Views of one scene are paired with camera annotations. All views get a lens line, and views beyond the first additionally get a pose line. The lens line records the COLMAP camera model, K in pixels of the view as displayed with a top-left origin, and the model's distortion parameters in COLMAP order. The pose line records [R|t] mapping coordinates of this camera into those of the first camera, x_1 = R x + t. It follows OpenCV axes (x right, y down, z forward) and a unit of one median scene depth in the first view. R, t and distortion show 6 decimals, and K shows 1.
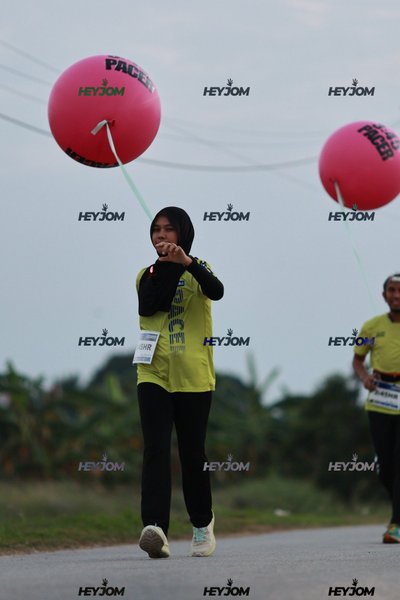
lens RADIAL K [[1829.9, 0, 200.0], [0, 1829.9, 300.0], [0, 0, 1]] dist [-0.135028, 1.939990]
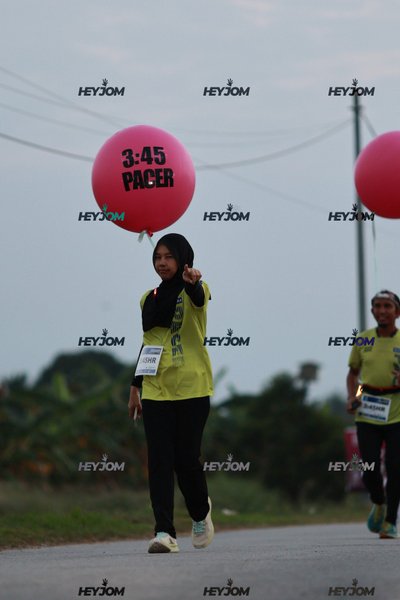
lens RADIAL K [[1829.9, 0, 200.0], [0, 1829.9, 300.0], [0, 0, 1]] dist [-0.135028, 1.939990]
pose [[1.000000, -0.000098, -0.000334, 0.028986], [0.000098, 1.000000, 0.000000, 0.000259], [0.000334, 0.000000, 1.000000, -0.000782]]
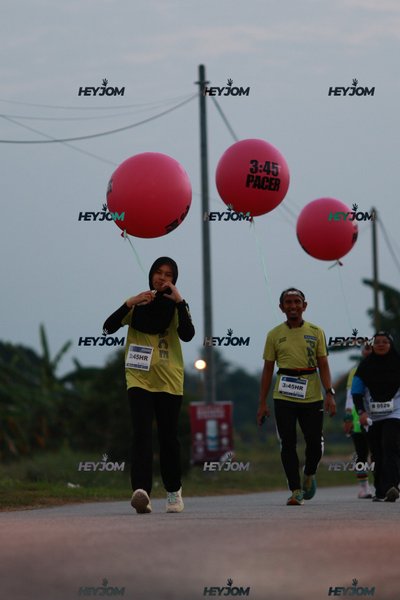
lens RADIAL K [[1829.9, 0, 200.0], [0, 1829.9, 300.0], [0, 0, 1]] dist [-0.135028, 1.939990]
pose [[0.999999, 0.000097, -0.001316, 0.114491], [-0.000097, 1.000000, -0.000168, 0.014813], [0.001315, 0.000168, 0.999999, -0.001358]]
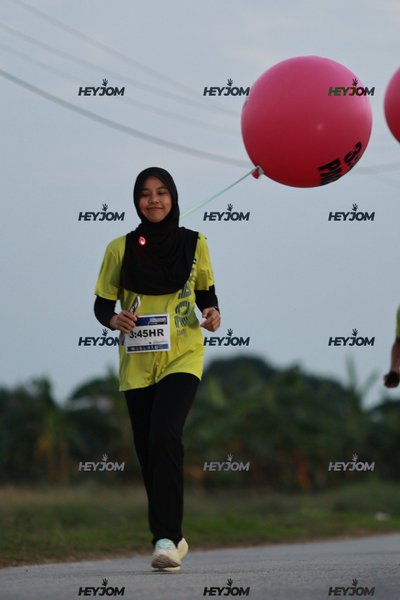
lens RADIAL K [[1829.9, 0, 200.0], [0, 1829.9, 300.0], [0, 0, 1]] dist [-0.135028, 1.939990]
pose [[1.000000, -0.000063, 0.000634, -0.055230], [0.000063, 1.000000, 0.000030, -0.002319], [-0.000634, -0.000030, 1.000000, -0.001693]]
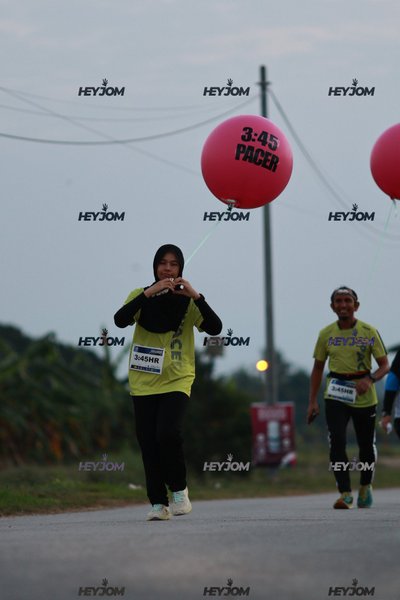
lens RADIAL K [[1829.9, 0, 200.0], [0, 1829.9, 300.0], [0, 0, 1]] dist [-0.135028, 1.939990]
pose [[1.000000, 0.000135, -0.000927, 0.080636], [-0.000135, 1.000000, -0.000158, 0.014150], [0.000927, 0.000158, 1.000000, -0.001376]]
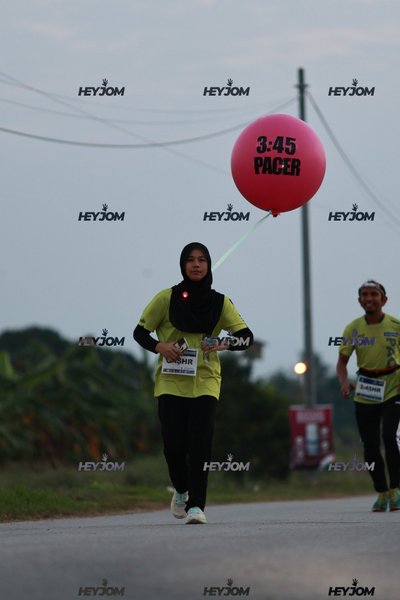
lens RADIAL K [[1829.9, 0, 200.0], [0, 1829.9, 300.0], [0, 0, 1]] dist [-0.135028, 1.939990]
pose [[1.000000, -0.000011, -0.000686, 0.059571], [0.000011, 1.000000, -0.000142, 0.012655], [0.000686, 0.000142, 1.000000, -0.000995]]
